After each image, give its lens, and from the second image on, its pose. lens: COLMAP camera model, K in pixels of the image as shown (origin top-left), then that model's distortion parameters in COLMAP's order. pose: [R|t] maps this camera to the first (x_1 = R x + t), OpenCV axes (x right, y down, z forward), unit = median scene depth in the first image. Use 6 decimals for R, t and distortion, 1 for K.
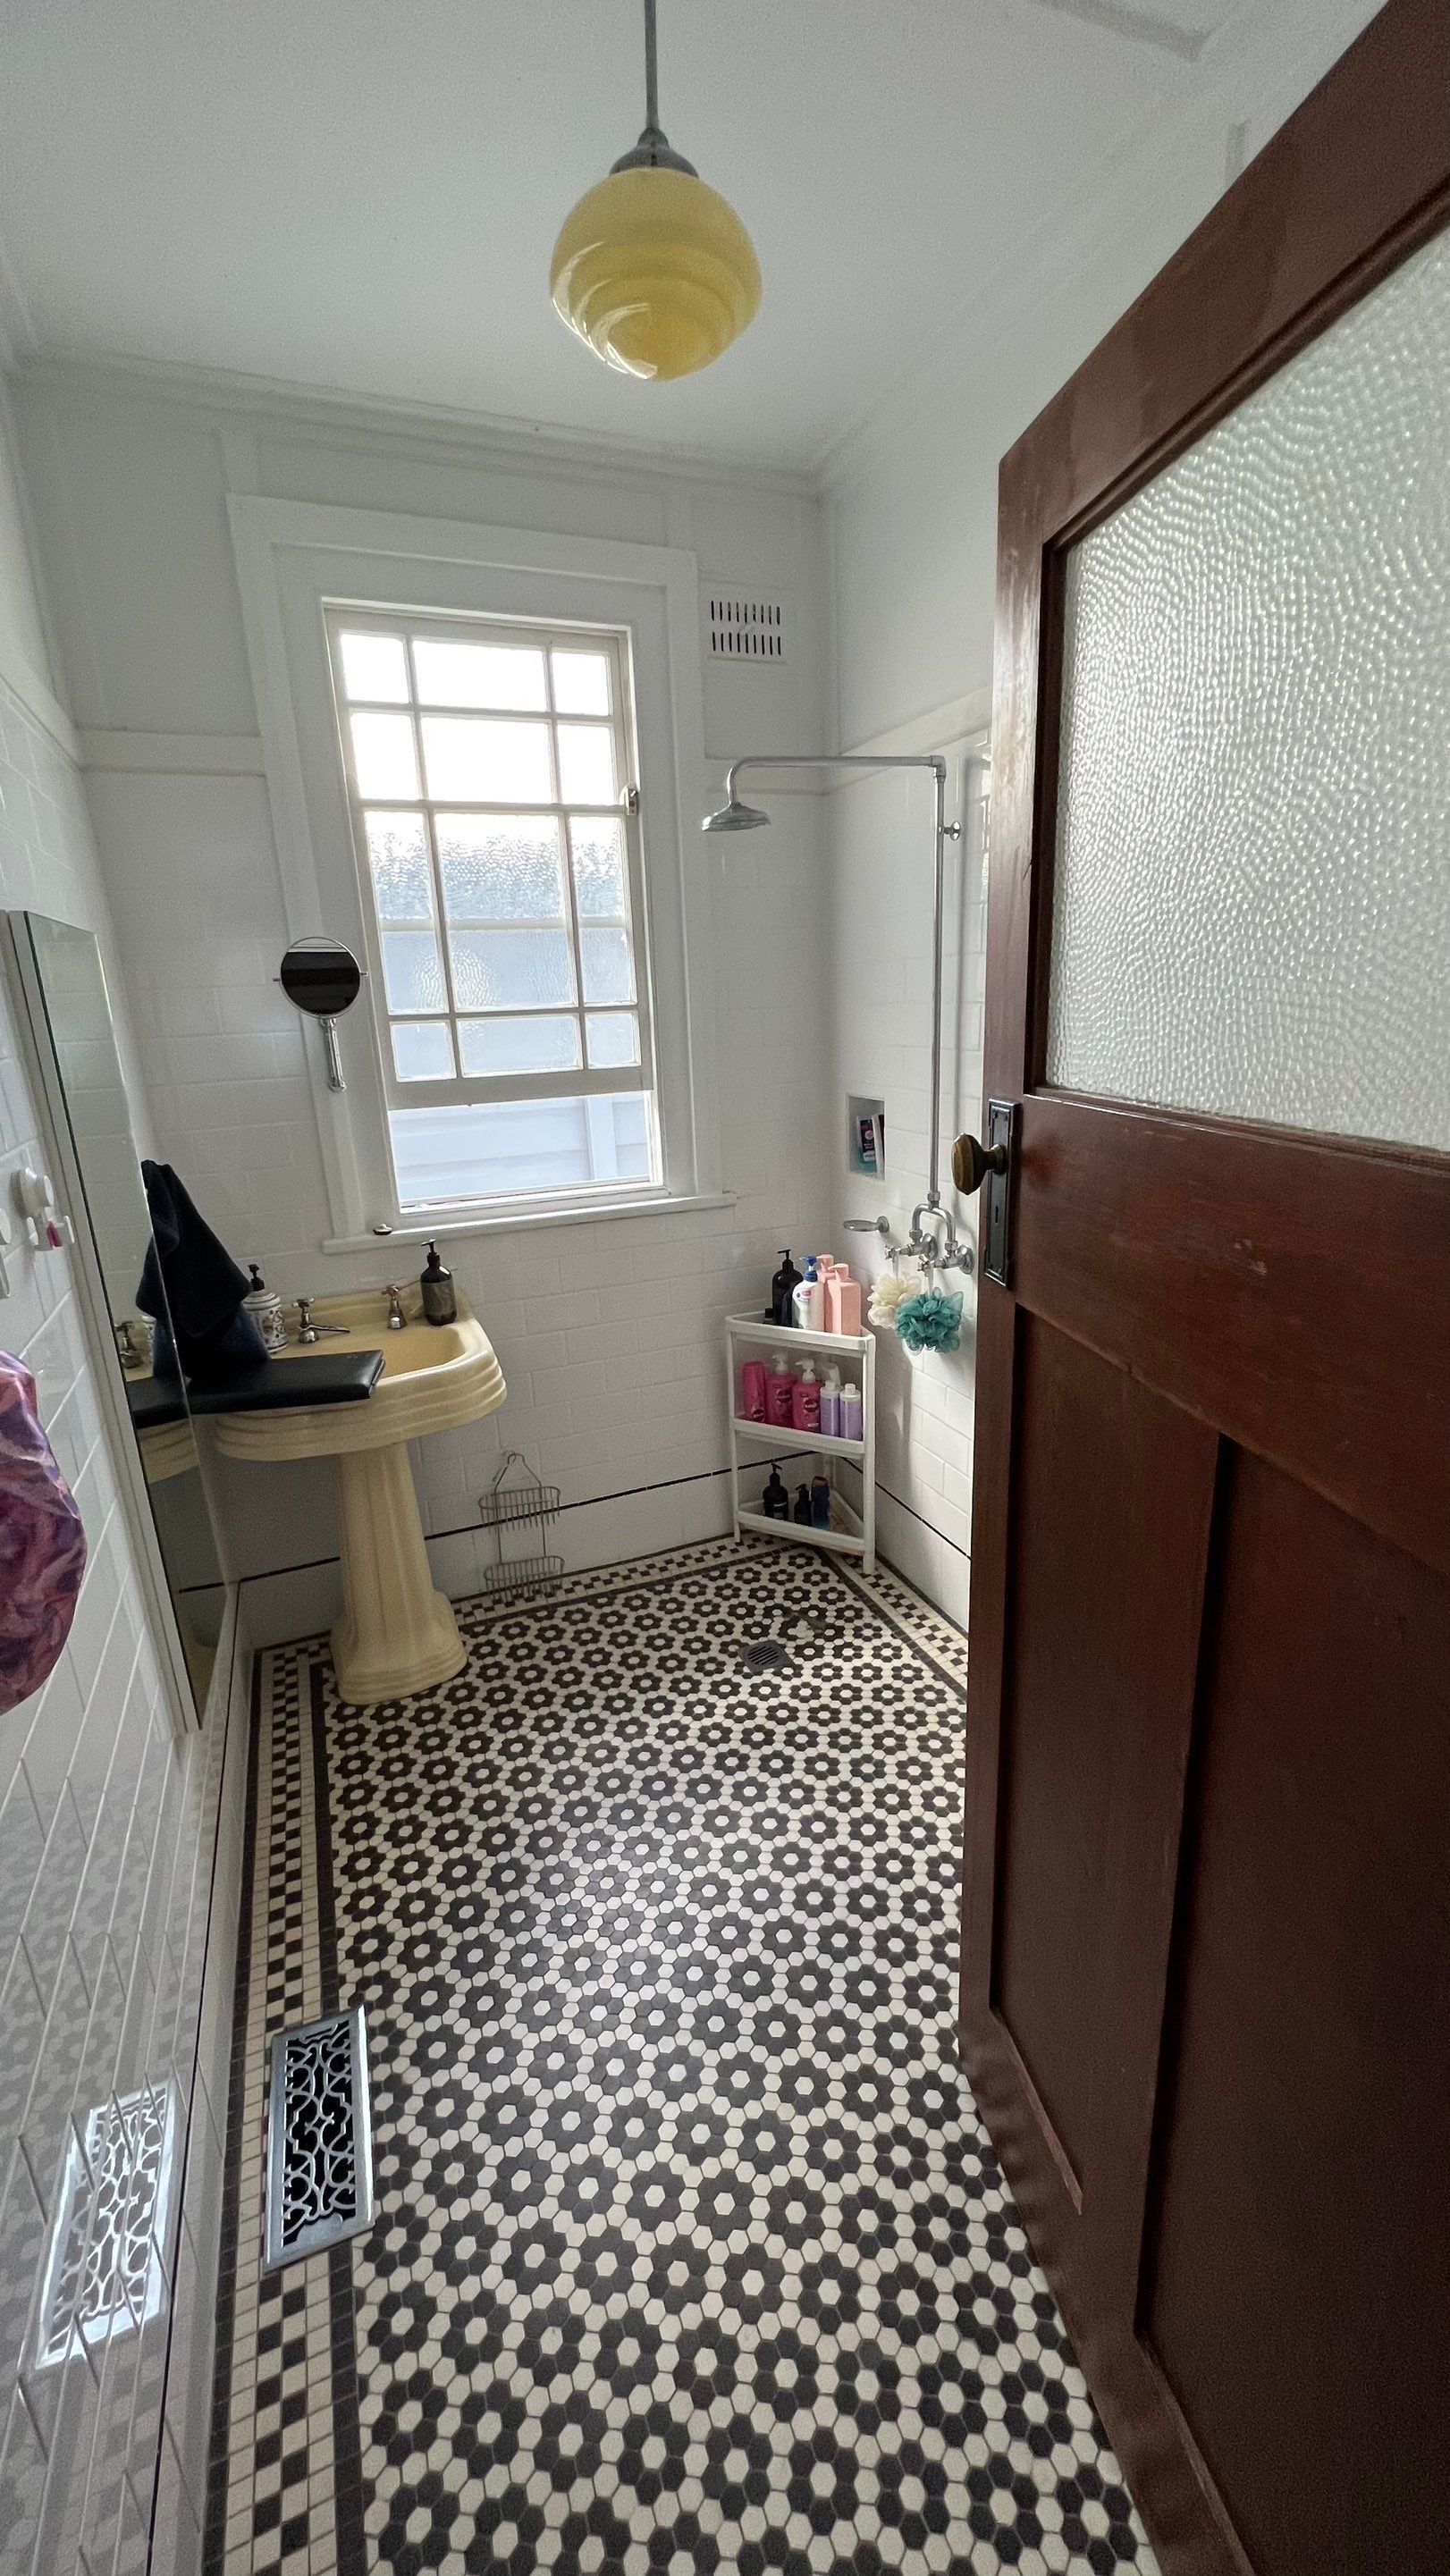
lens RADIAL K [[1029.1, 0, 732.9], [0, 1029.1, 1282.6], [0, 0, 1]] dist [-0.003394, 0.001594]
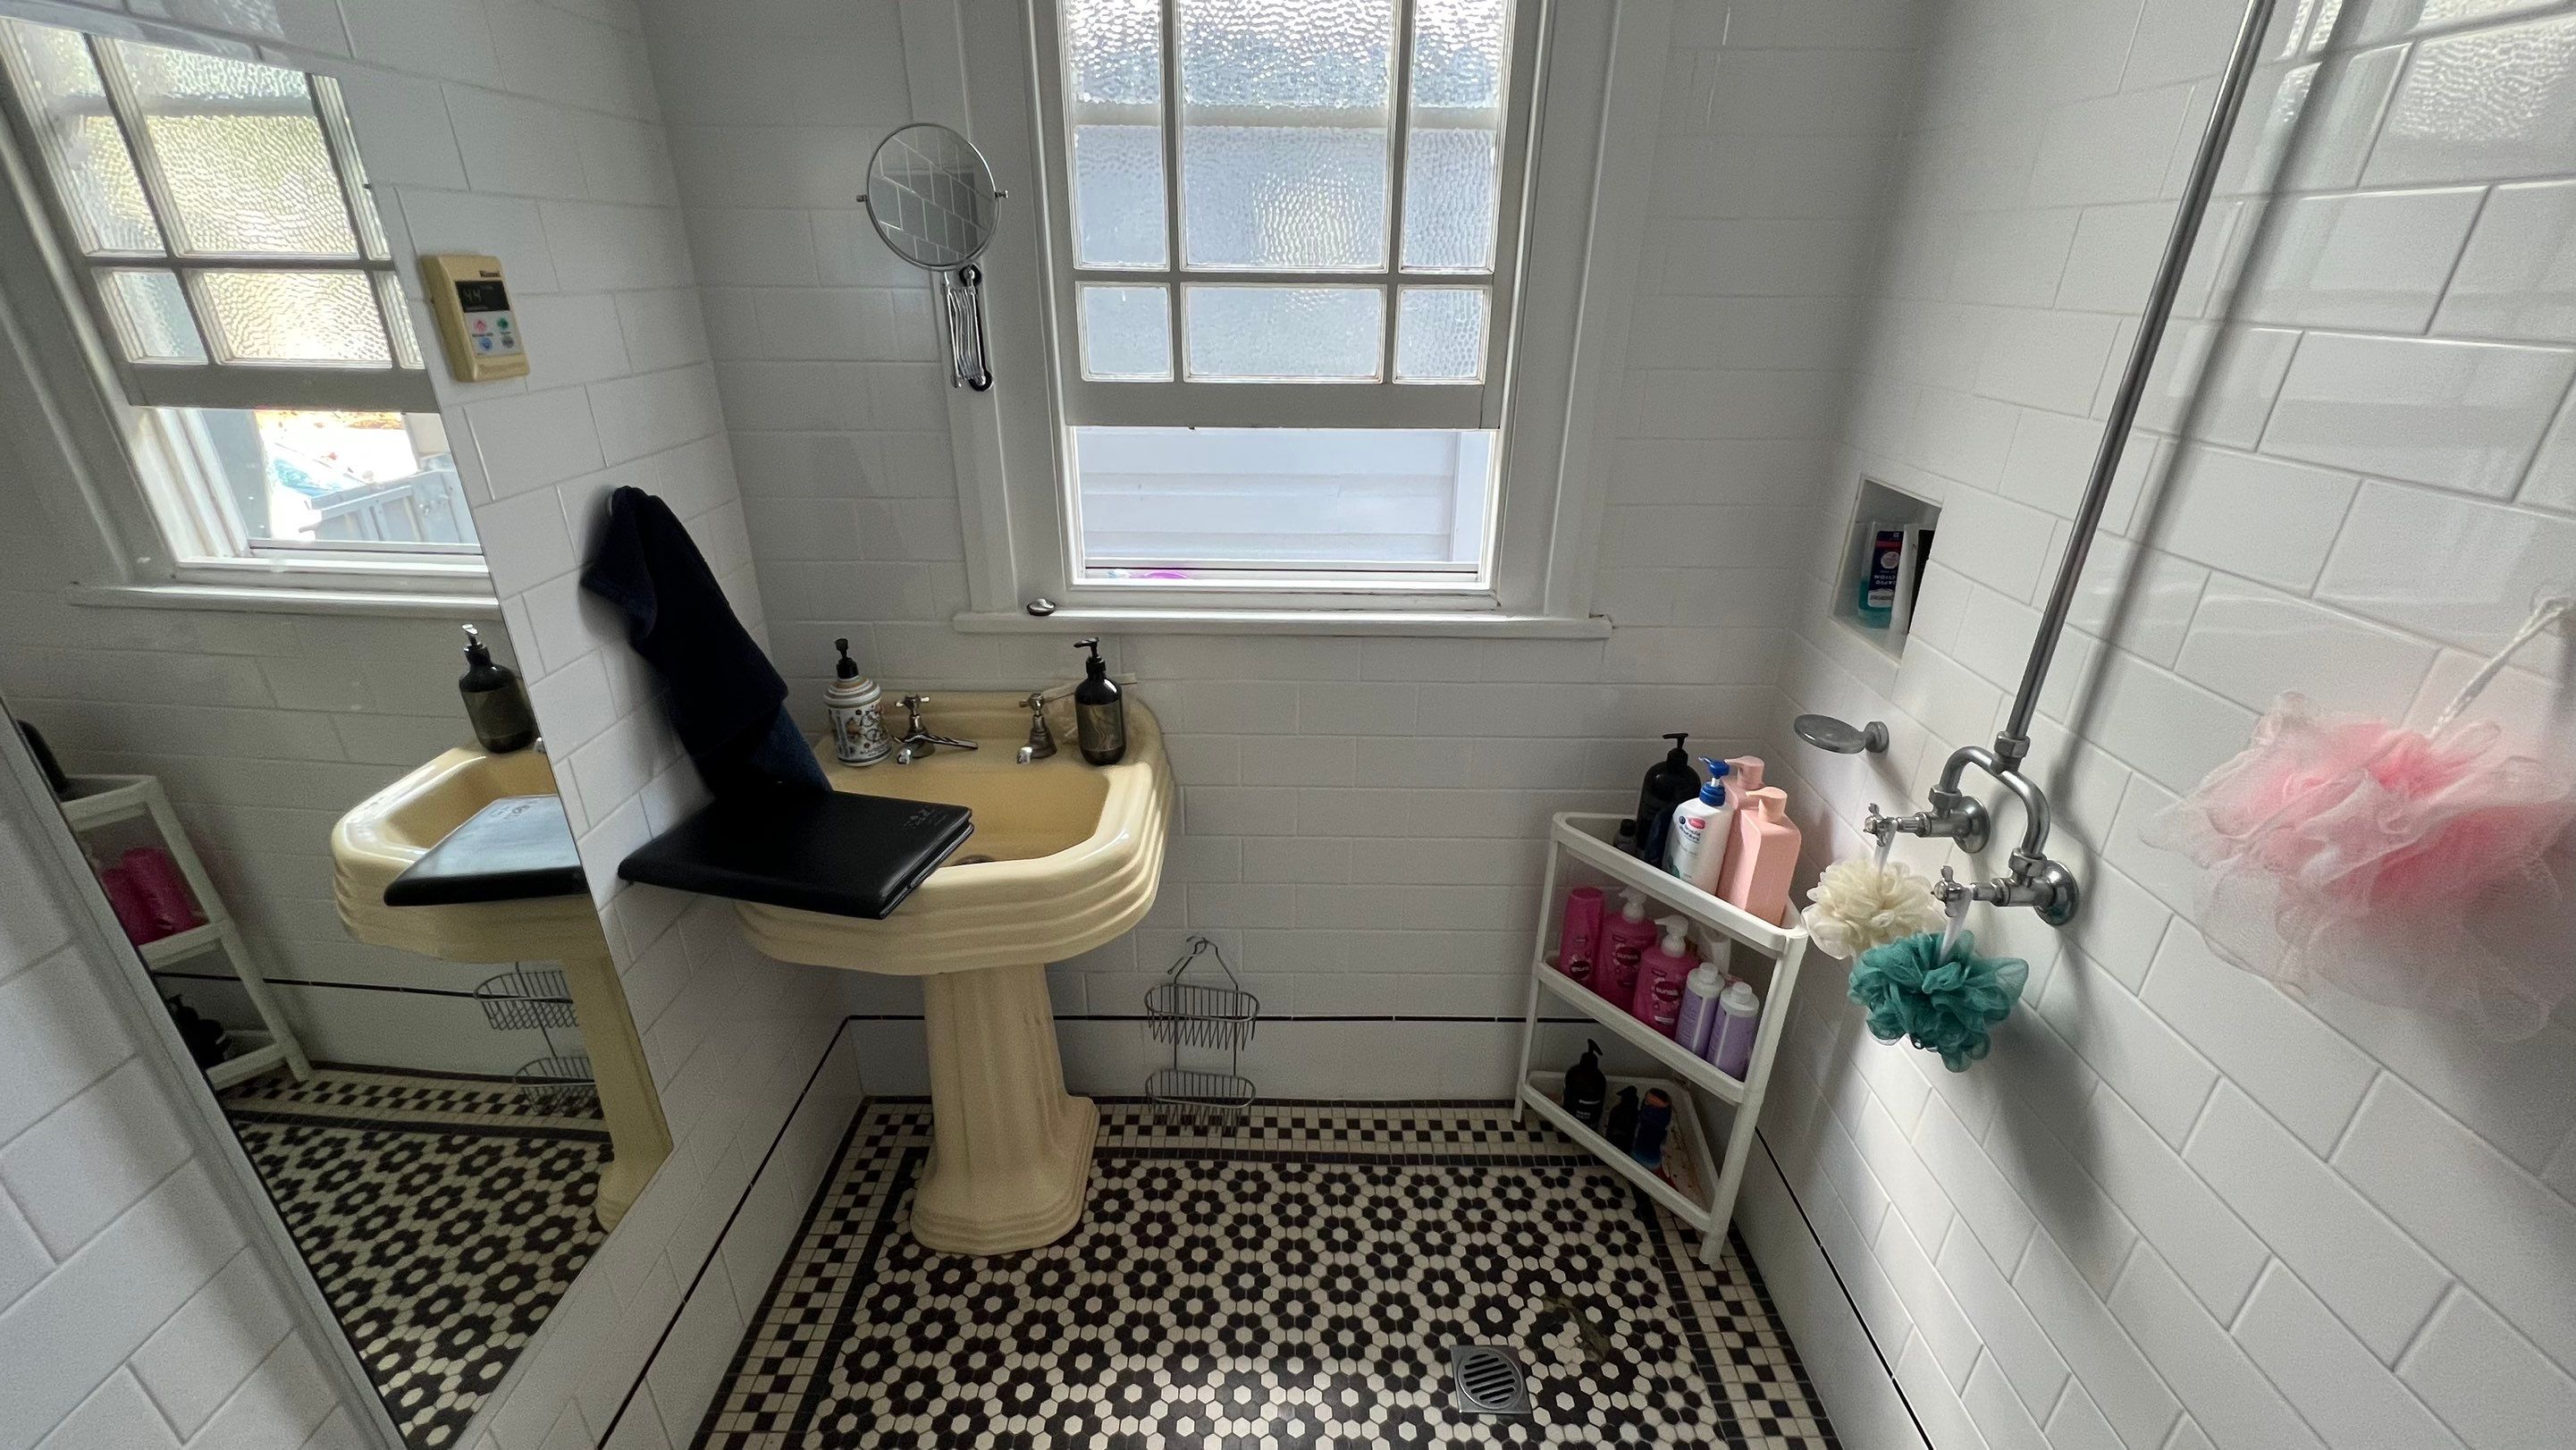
lens RADIAL K [[1029.1, 0, 1281.6], [0, 1029.1, 721.5], [0, 0, 1]] dist [-0.003394, 0.001594]
pose [[0.921284, 0.203331, -0.331500, 0.040194], [-0.149756, 0.972180, 0.180110, -0.123974], [0.358900, -0.116289, 0.926104, 0.432404]]
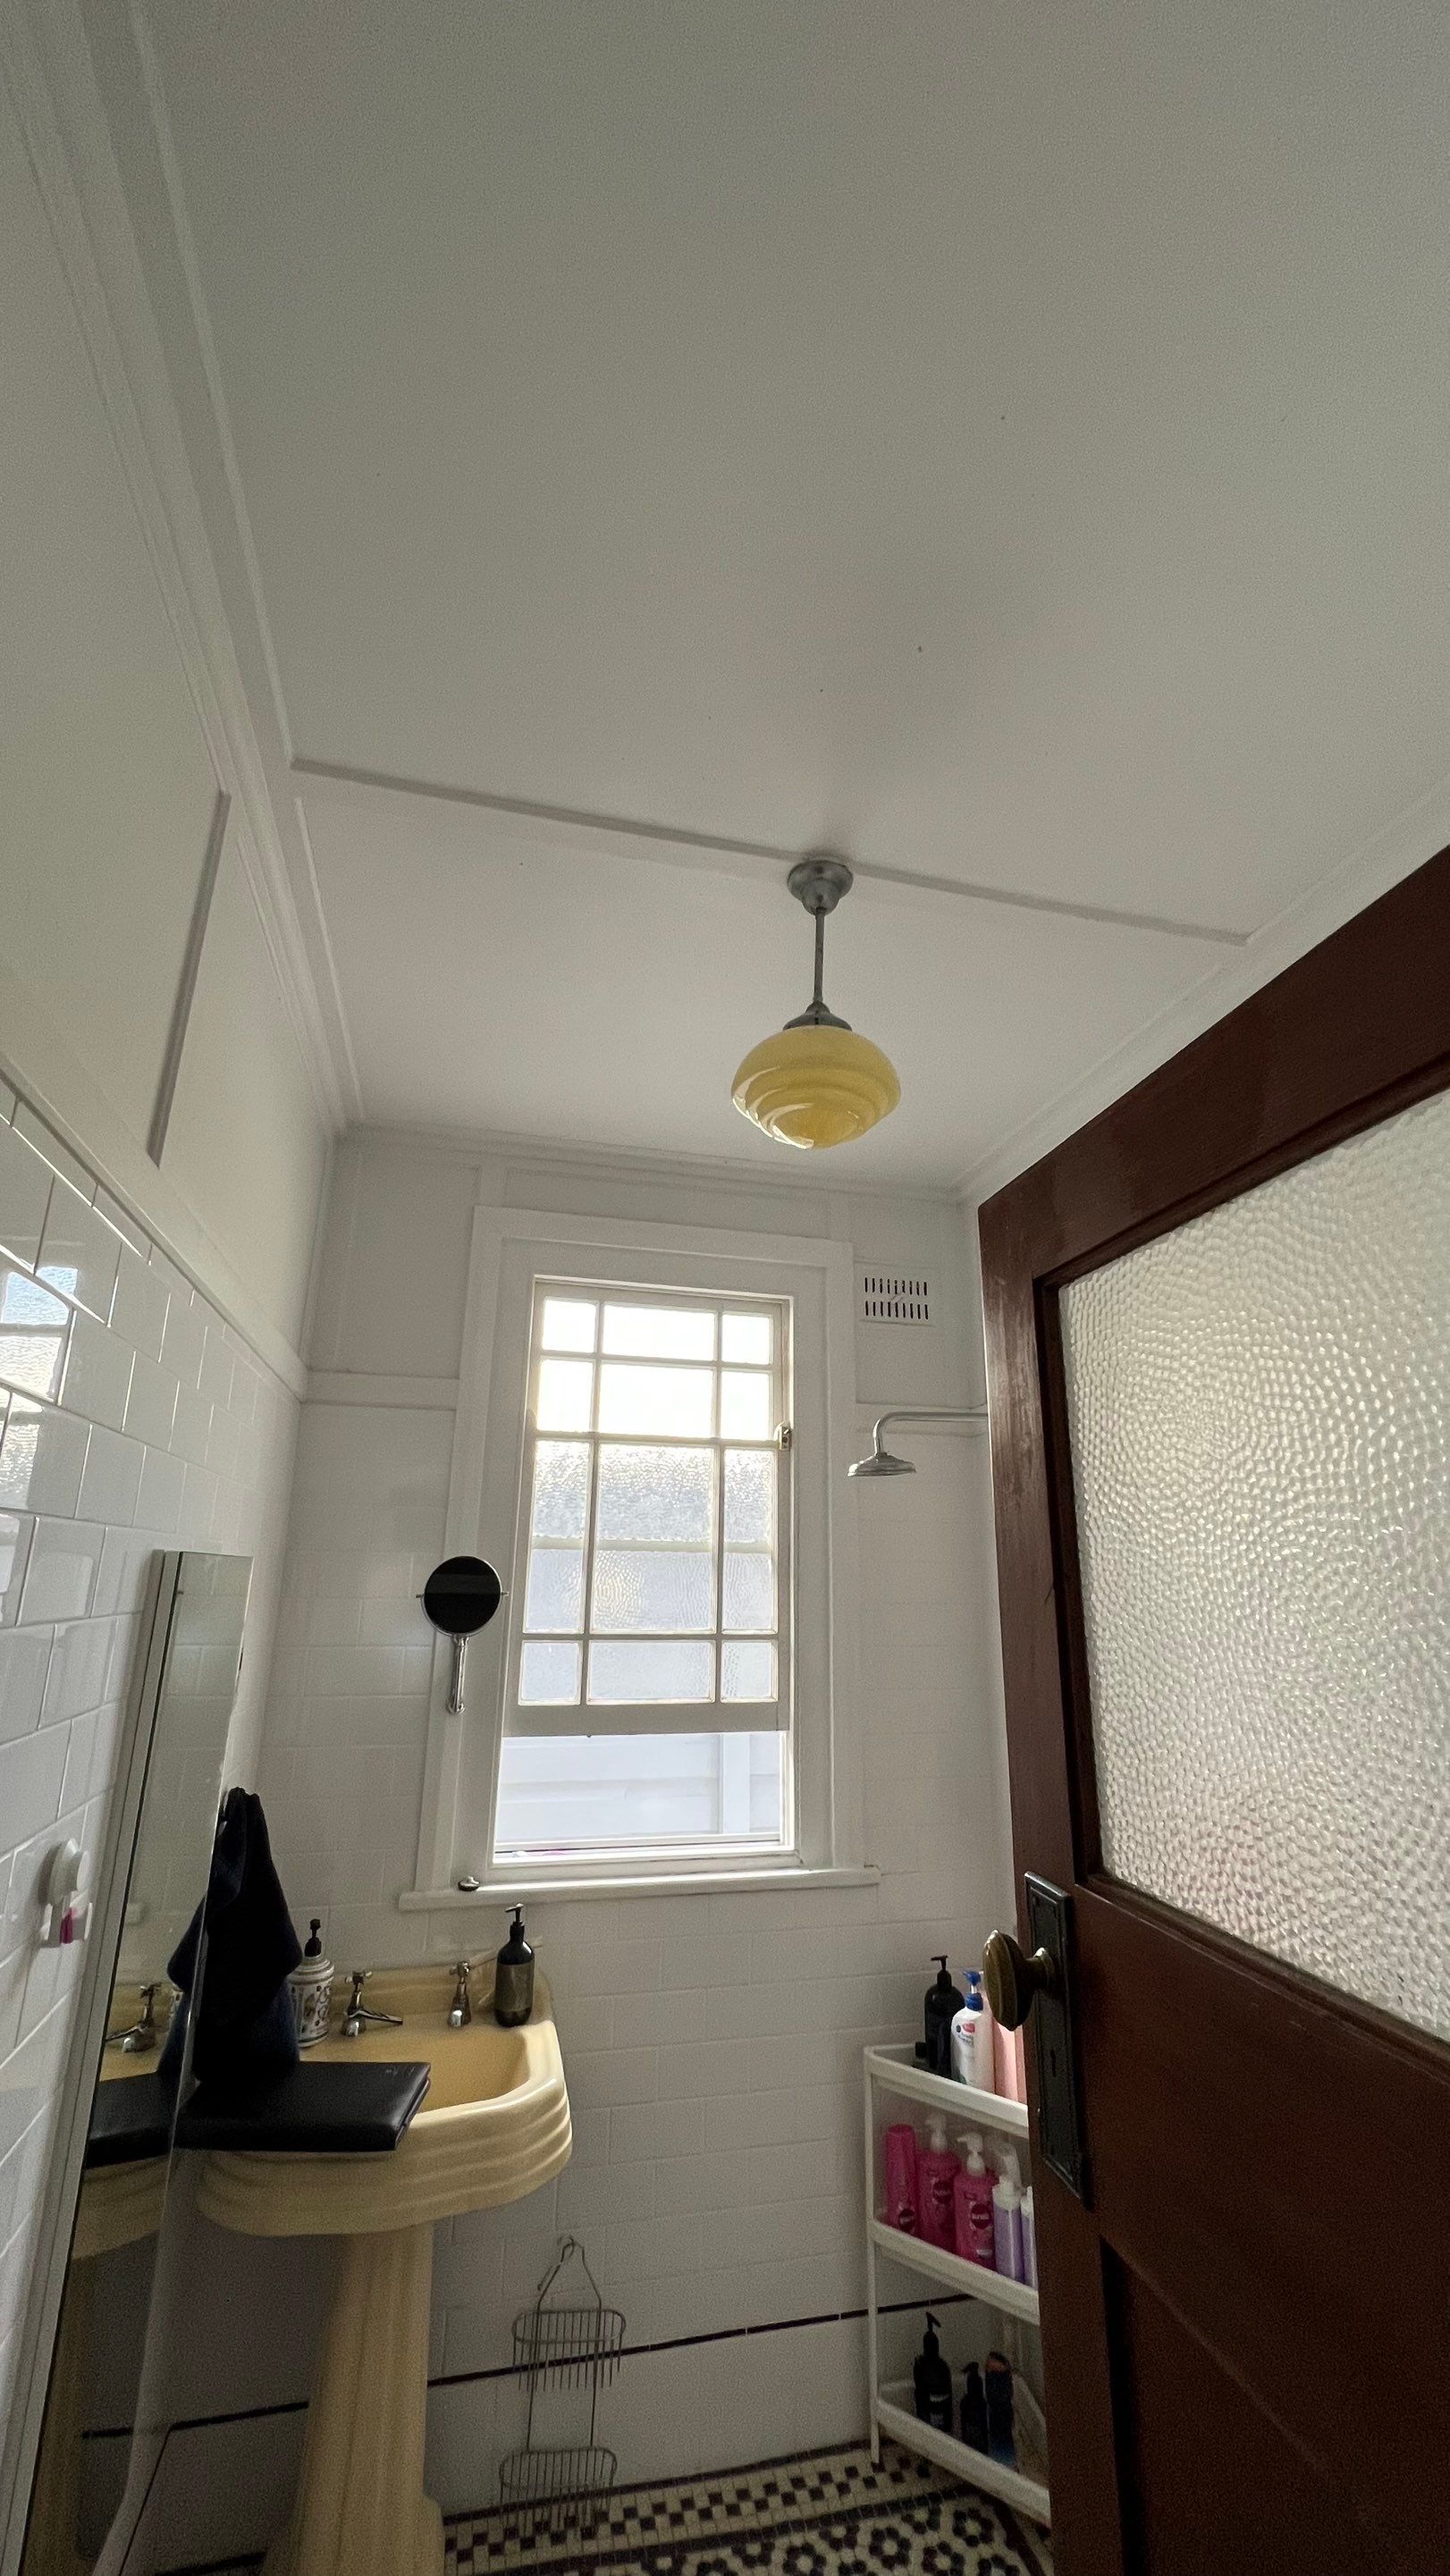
lens RADIAL K [[1029.1, 0, 730.0], [0, 1029.1, 1279.2], [0, 0, 1]] dist [-0.003394, 0.001594]
pose [[0.987374, 0.010433, -0.158065, 0.010891], [-0.092451, 0.848215, -0.521521, -0.052955], [0.128632, 0.529549, 0.838470, 0.026440]]
